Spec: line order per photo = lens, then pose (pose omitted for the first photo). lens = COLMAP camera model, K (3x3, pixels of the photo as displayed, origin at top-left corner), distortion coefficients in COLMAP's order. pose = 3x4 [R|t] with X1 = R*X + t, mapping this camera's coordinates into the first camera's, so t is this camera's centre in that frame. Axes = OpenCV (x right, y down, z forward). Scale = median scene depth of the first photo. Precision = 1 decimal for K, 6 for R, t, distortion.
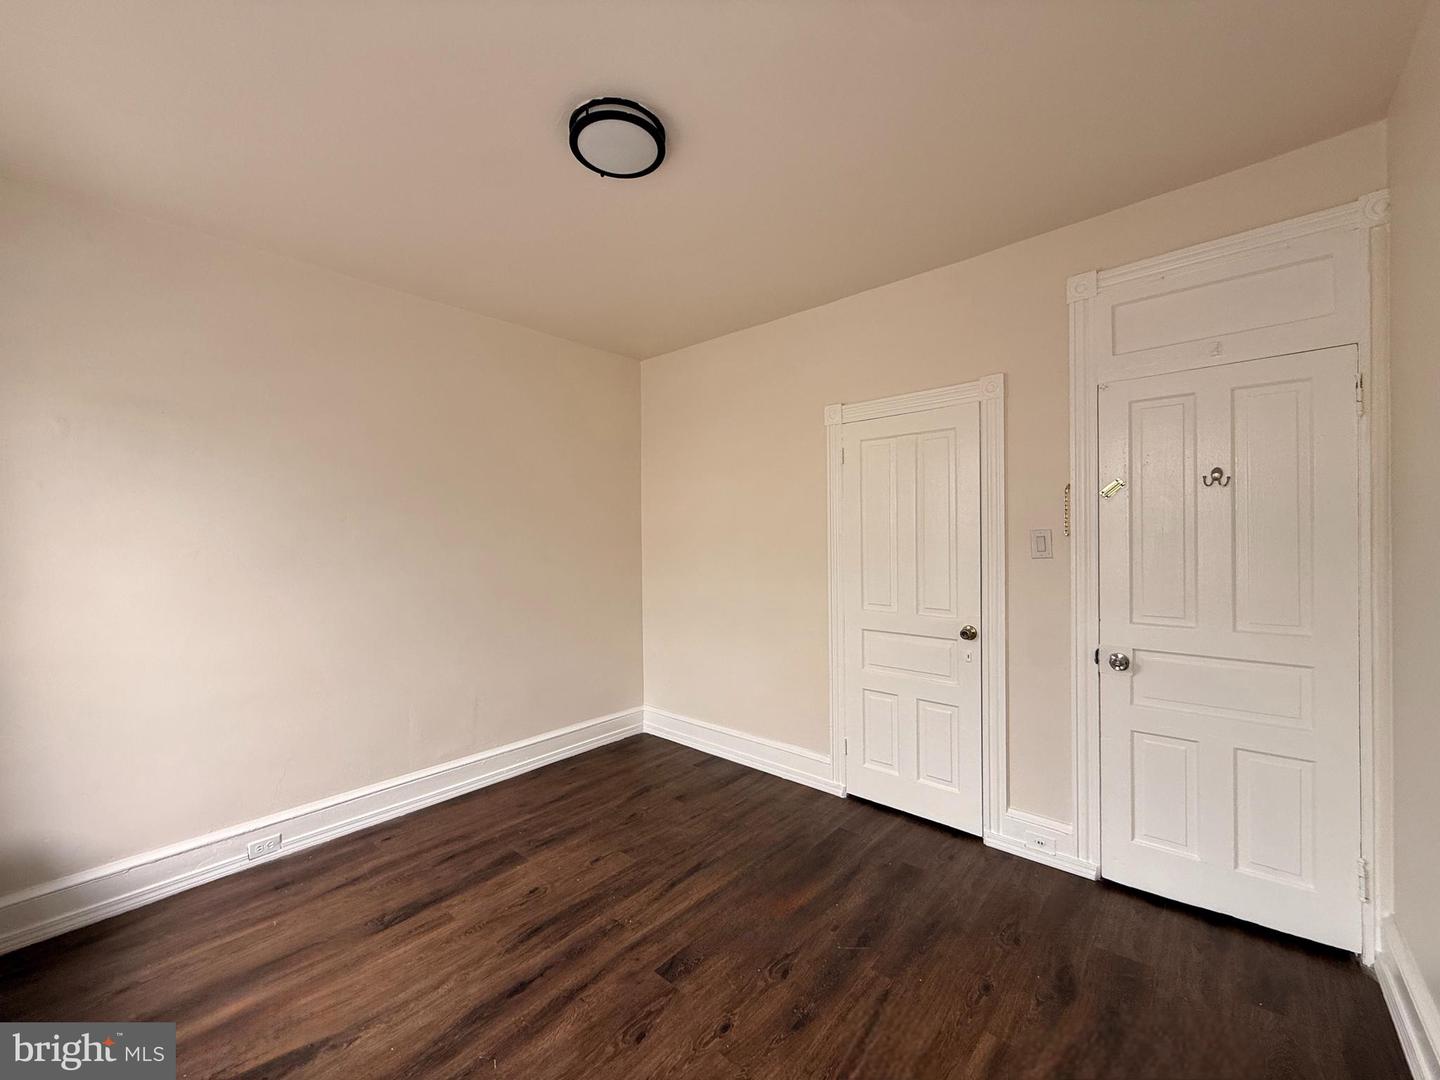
lens RADIAL K [[572.1, 0, 719.2], [0, 572.1, 538.7], [0, 0, 1]] dist [-0.001280, 0.000572]
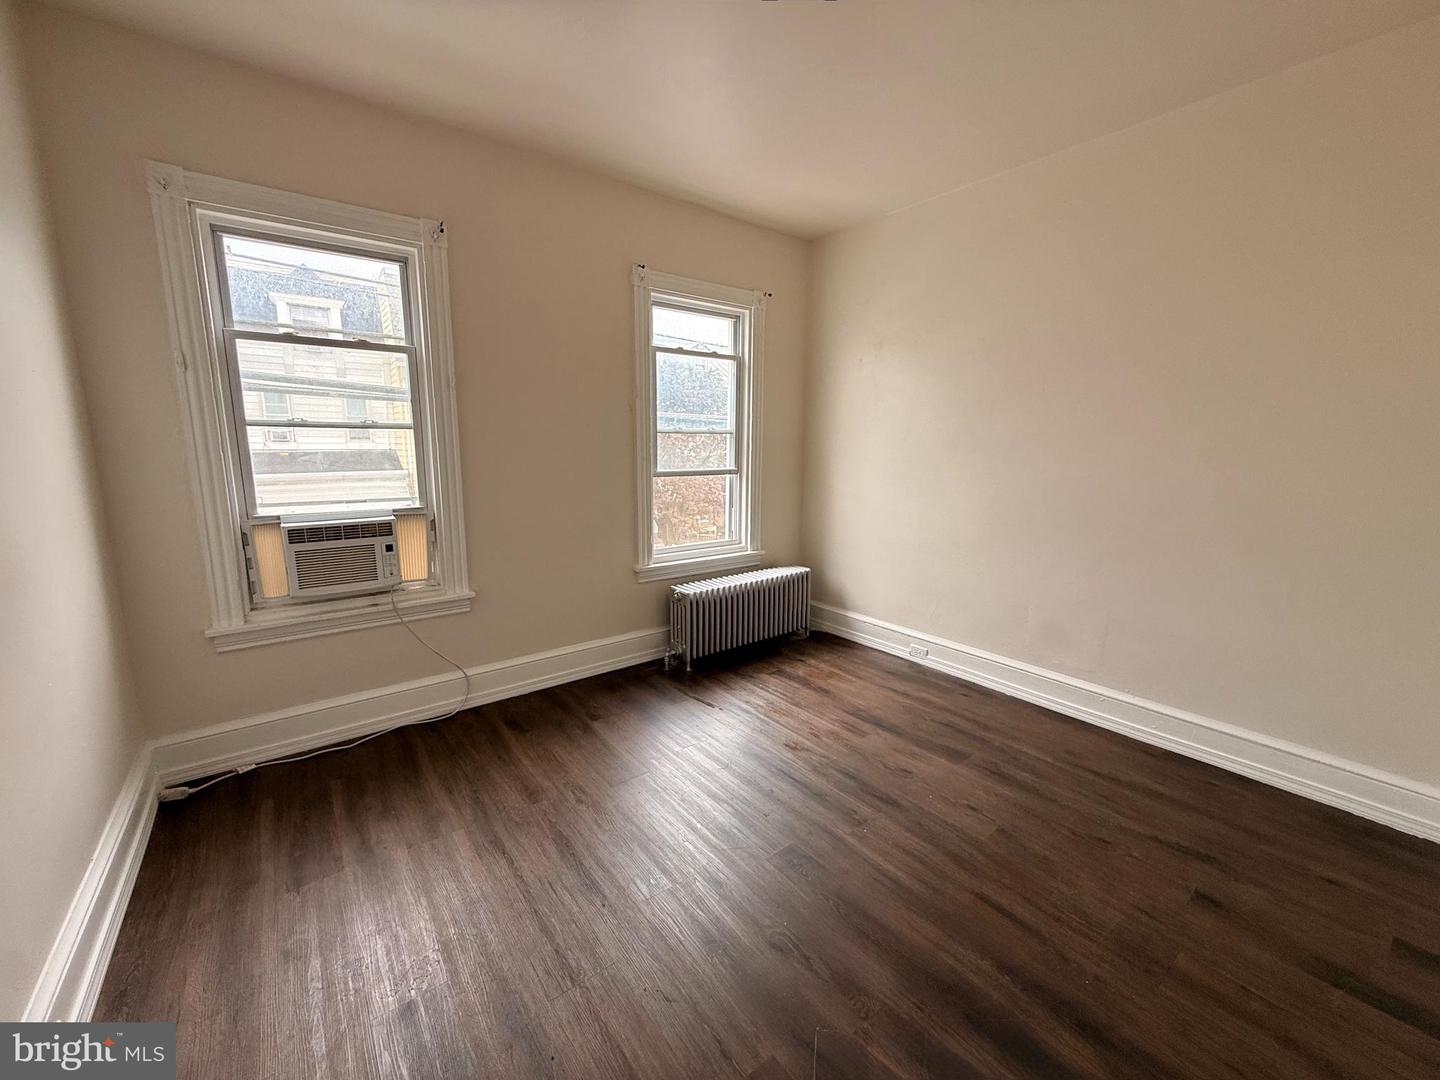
lens RADIAL K [[572.1, 0, 718.9], [0, 572.1, 536.6], [0, 0, 1]] dist [-0.001280, 0.000572]
pose [[-0.194957, 0.168310, -0.966263, 0.566602], [-0.006277, 0.984932, 0.172829, 0.013219], [0.980792, 0.039759, -0.190963, 0.706070]]
